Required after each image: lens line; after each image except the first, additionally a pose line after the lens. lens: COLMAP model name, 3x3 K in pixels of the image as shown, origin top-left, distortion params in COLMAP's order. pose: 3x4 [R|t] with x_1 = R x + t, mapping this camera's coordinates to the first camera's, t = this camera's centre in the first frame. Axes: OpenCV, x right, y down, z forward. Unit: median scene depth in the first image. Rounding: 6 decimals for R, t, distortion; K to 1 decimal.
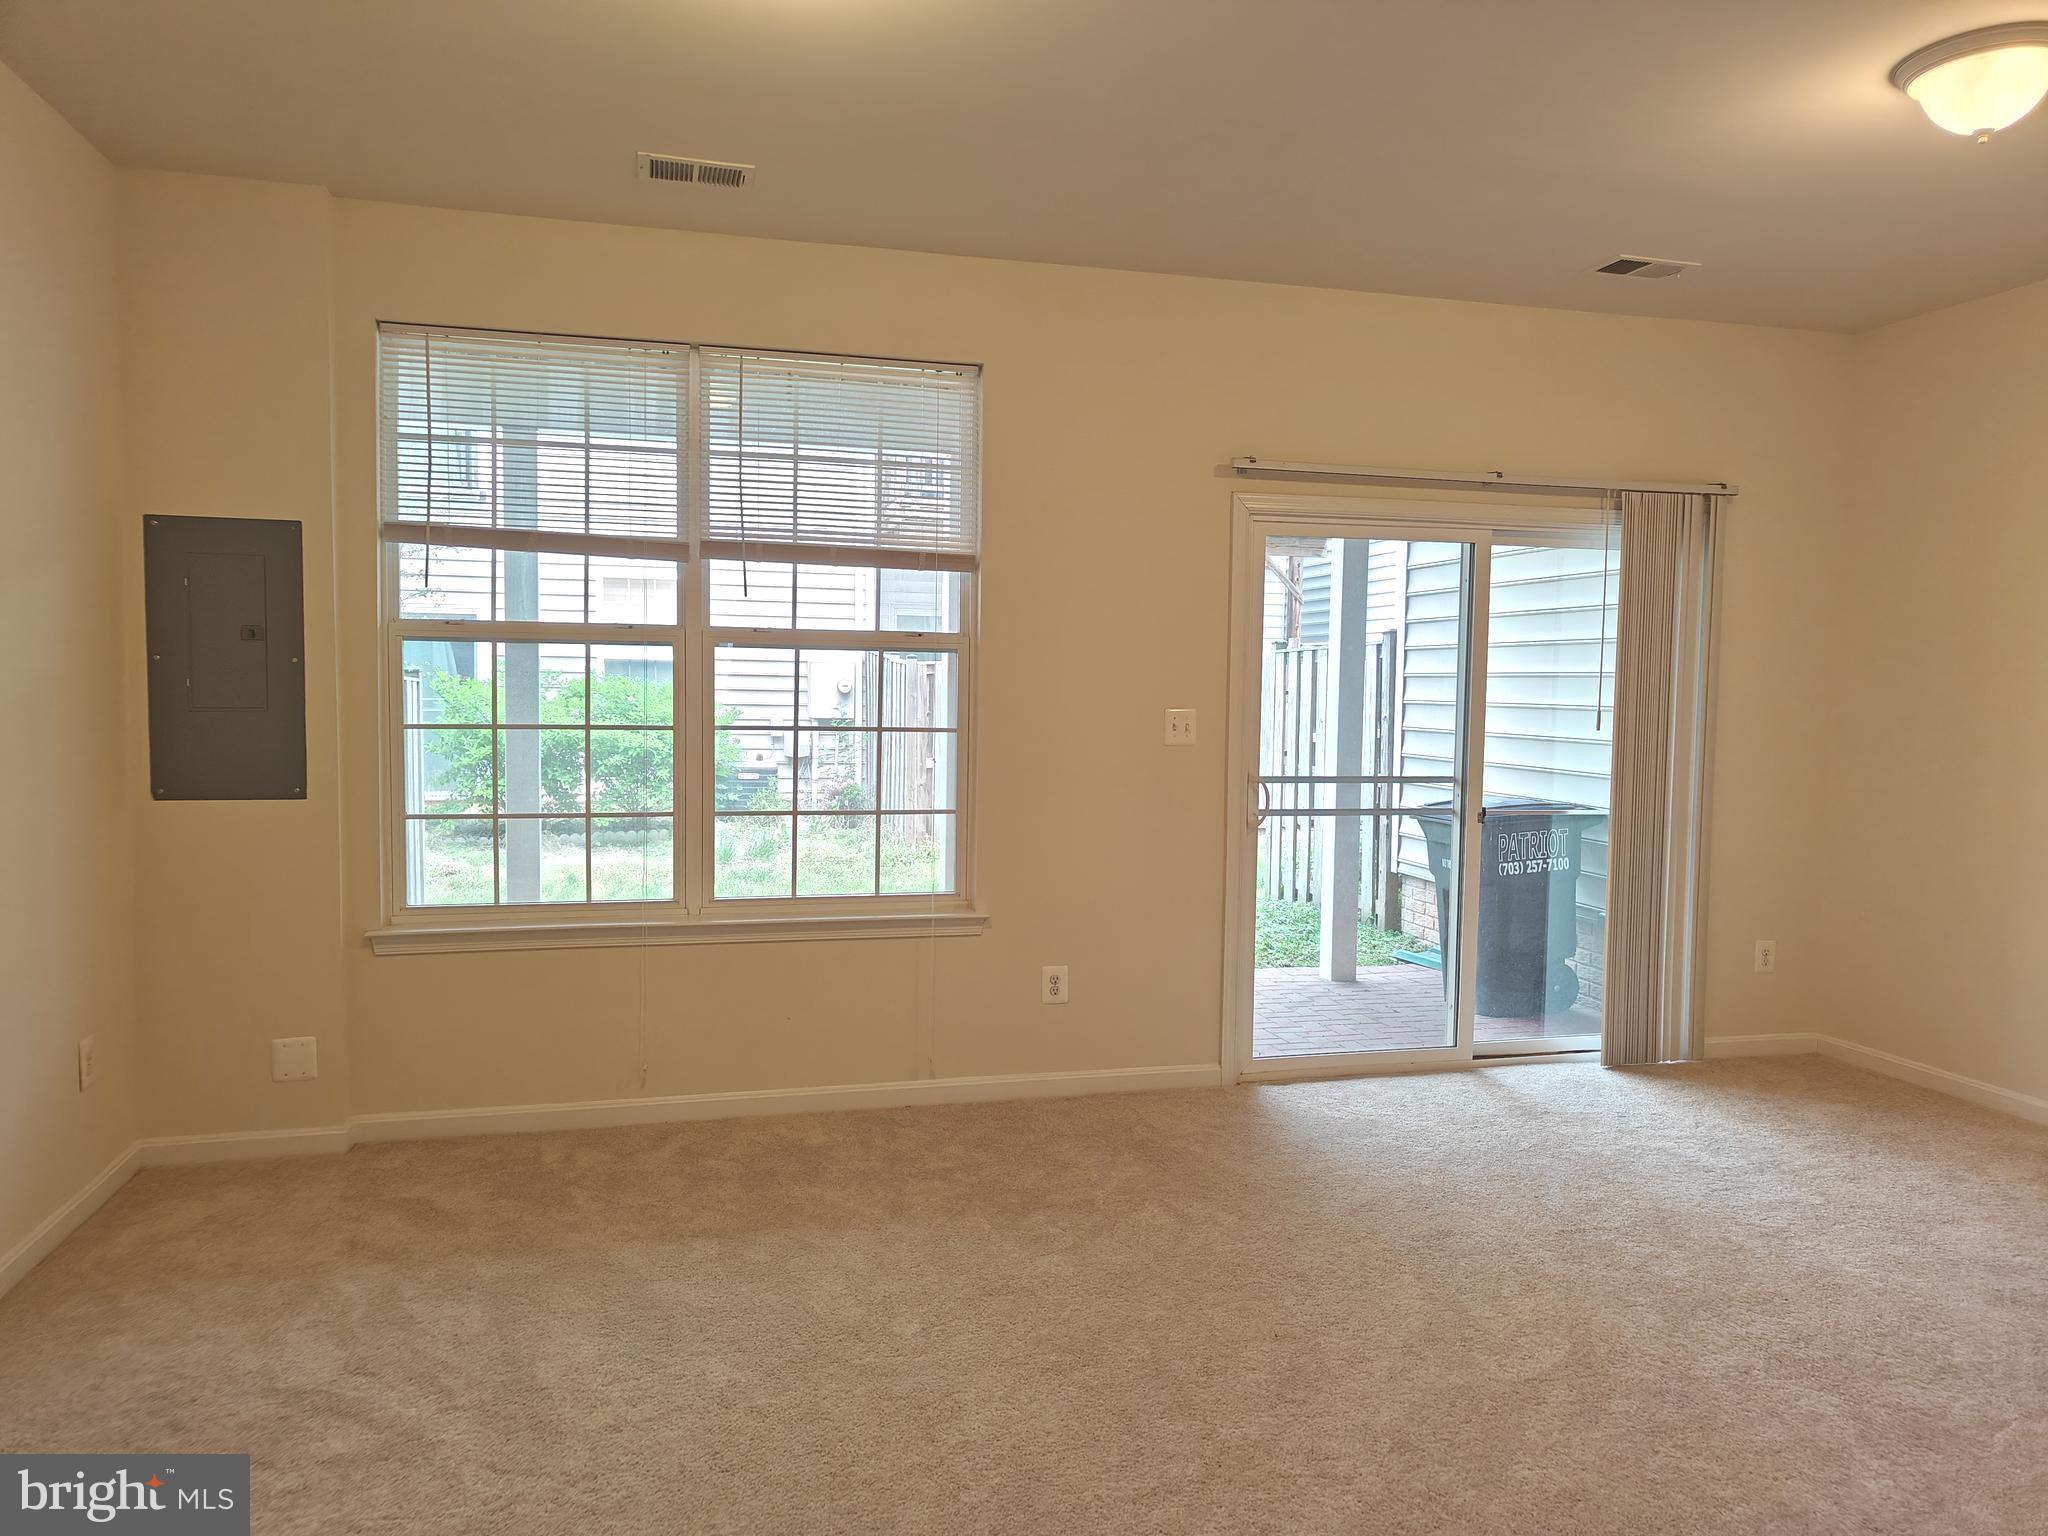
lens RADIAL K [[1425.3, 0, 1032.8], [0, 1425.3, 763.5], [0, 0, 1]] dist [0.013933, 0.005975]
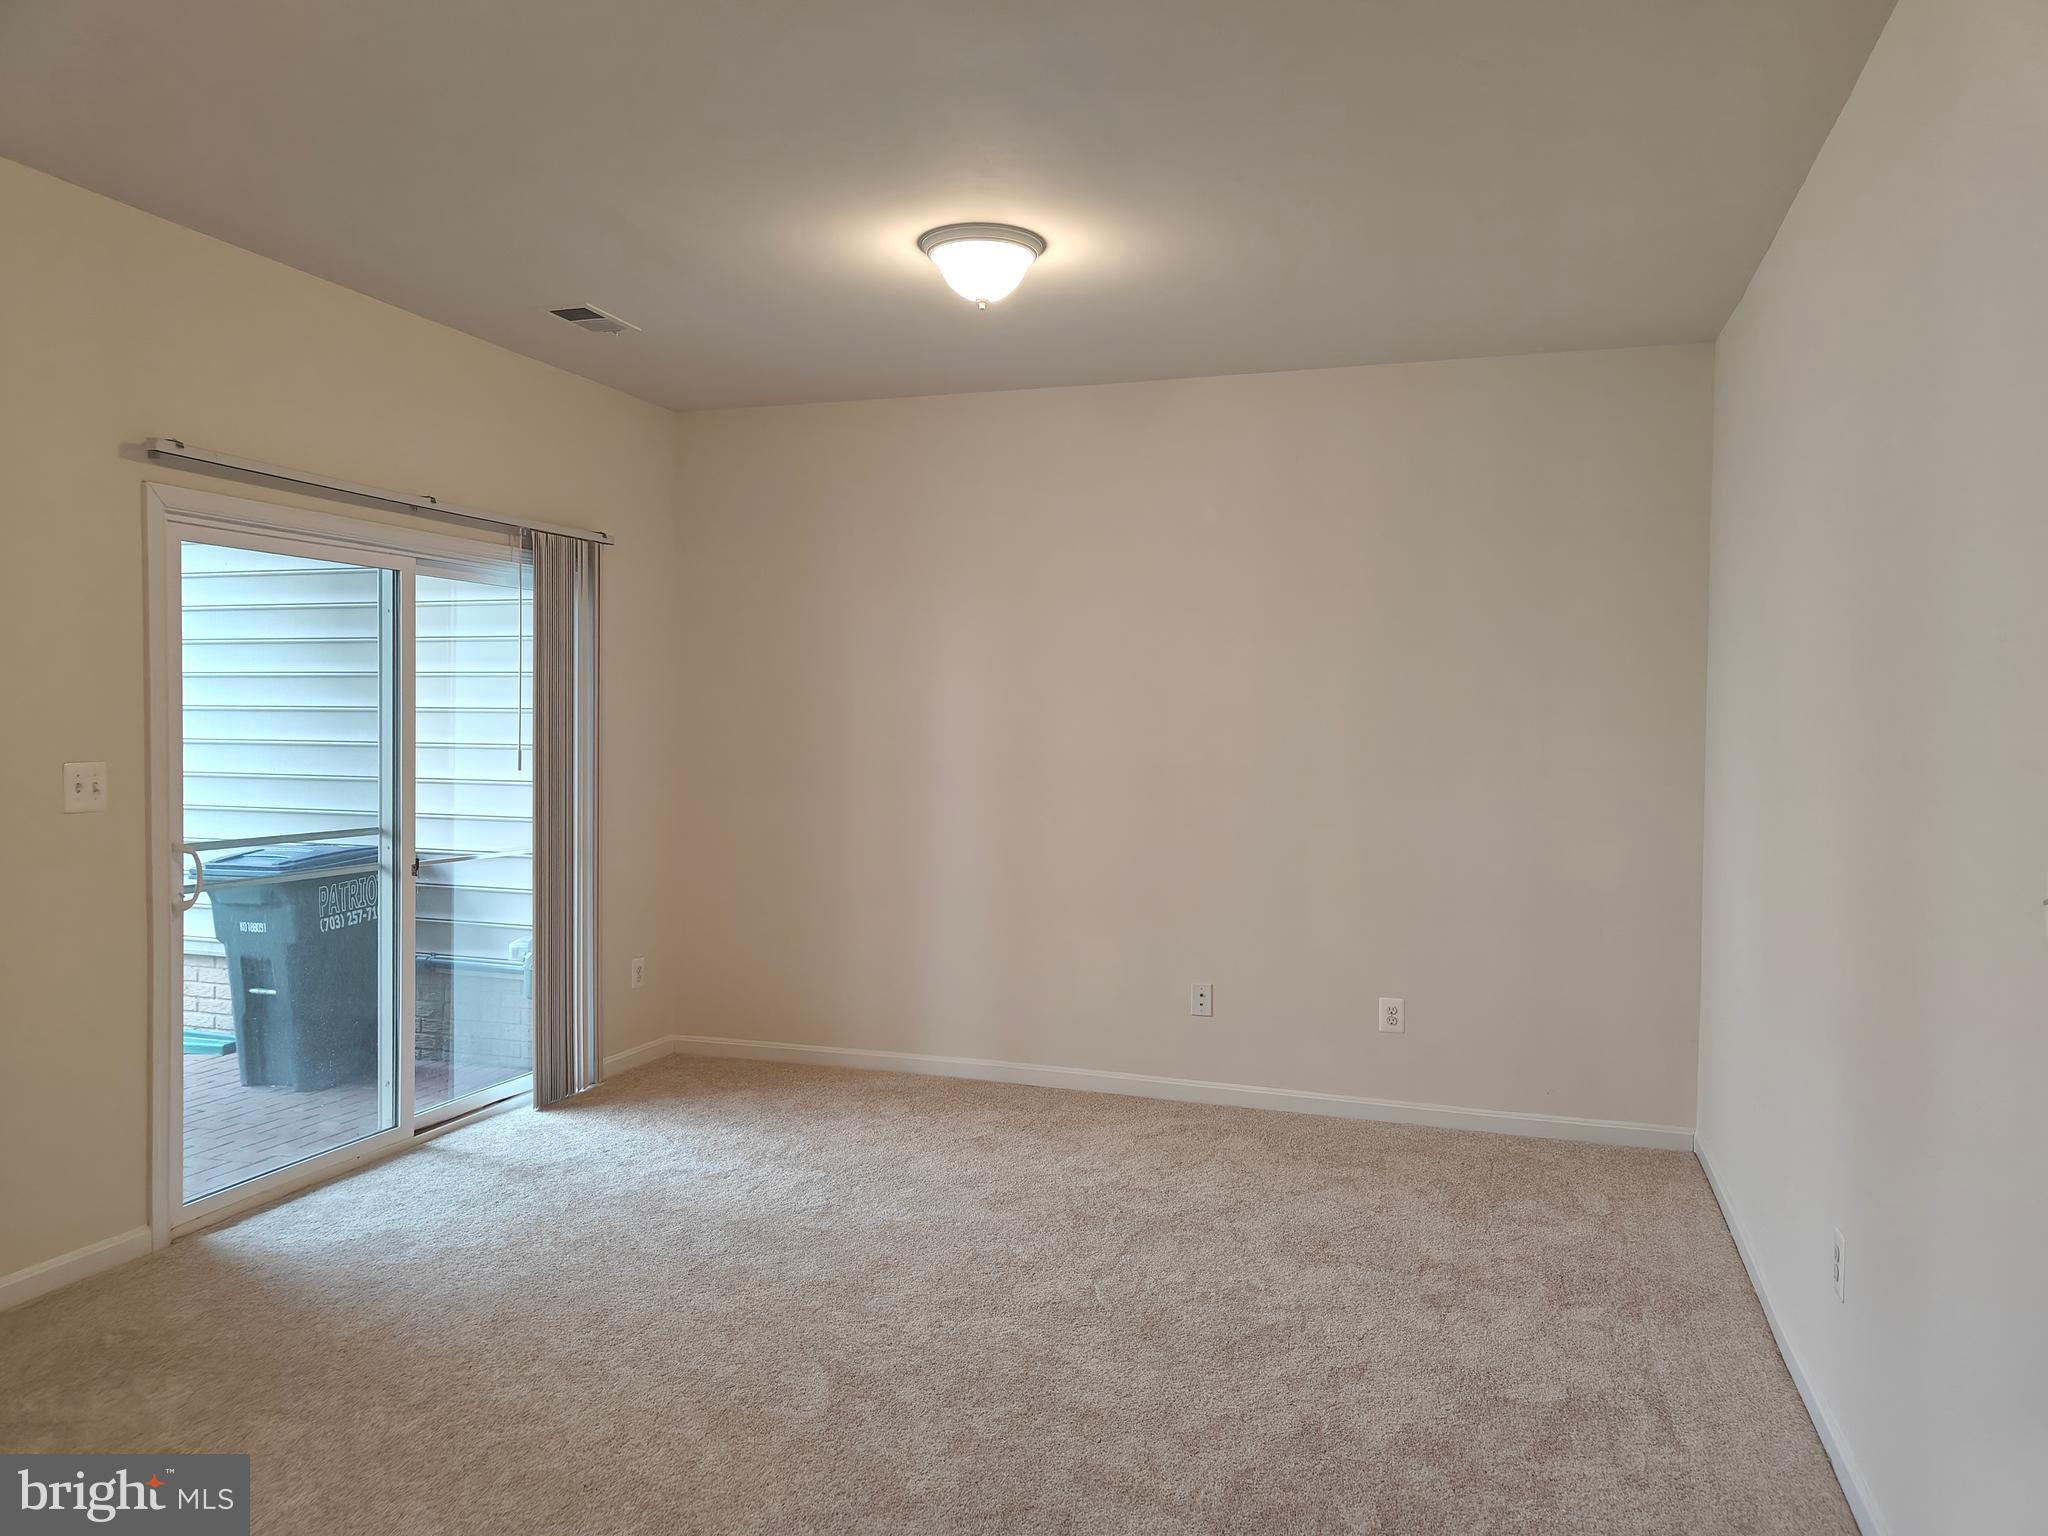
lens RADIAL K [[1425.3, 0, 1026.4], [0, 1425.3, 764.0], [0, 0, 1]] dist [0.013933, 0.005975]
pose [[0.545267, -0.032517, 0.837631, -0.258806], [0.044166, 0.998974, 0.010030, -0.023873], [-0.837098, 0.031526, 0.546144, 0.182929]]
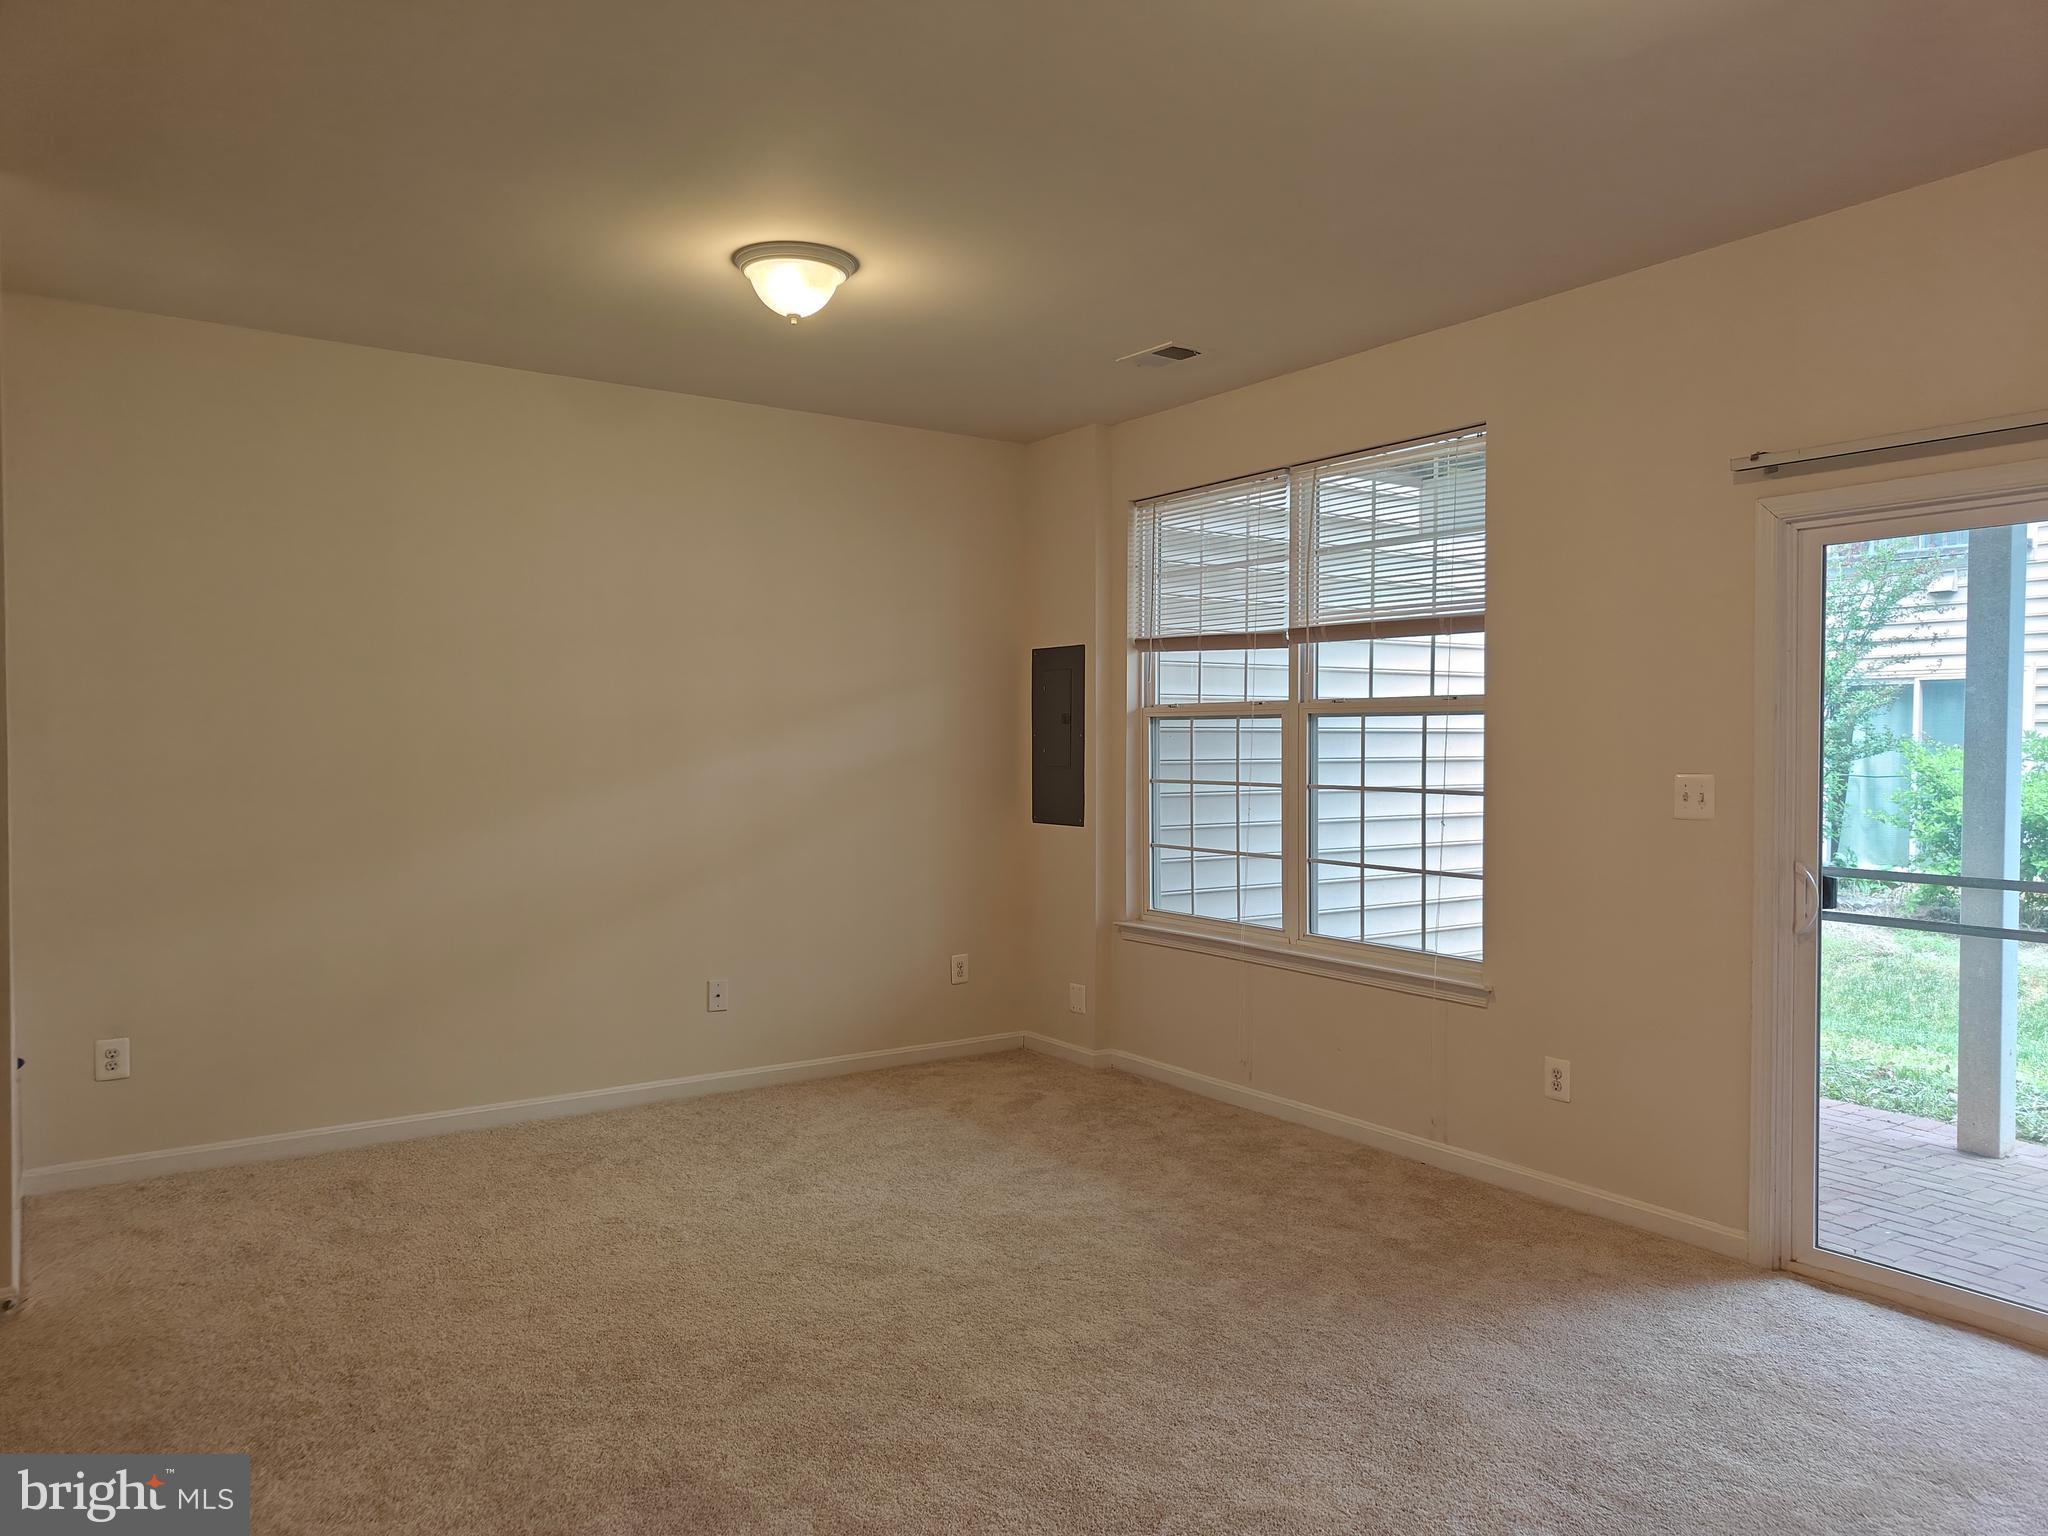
lens RADIAL K [[1425.3, 0, 1017.2], [0, 1425.3, 767.3], [0, 0, 1]] dist [0.013933, 0.005975]
pose [[0.330893, 0.003806, -0.943661, 0.757455], [-0.048743, 0.998726, -0.013063, -0.013304], [0.942409, 0.050320, 0.330657, 0.368702]]
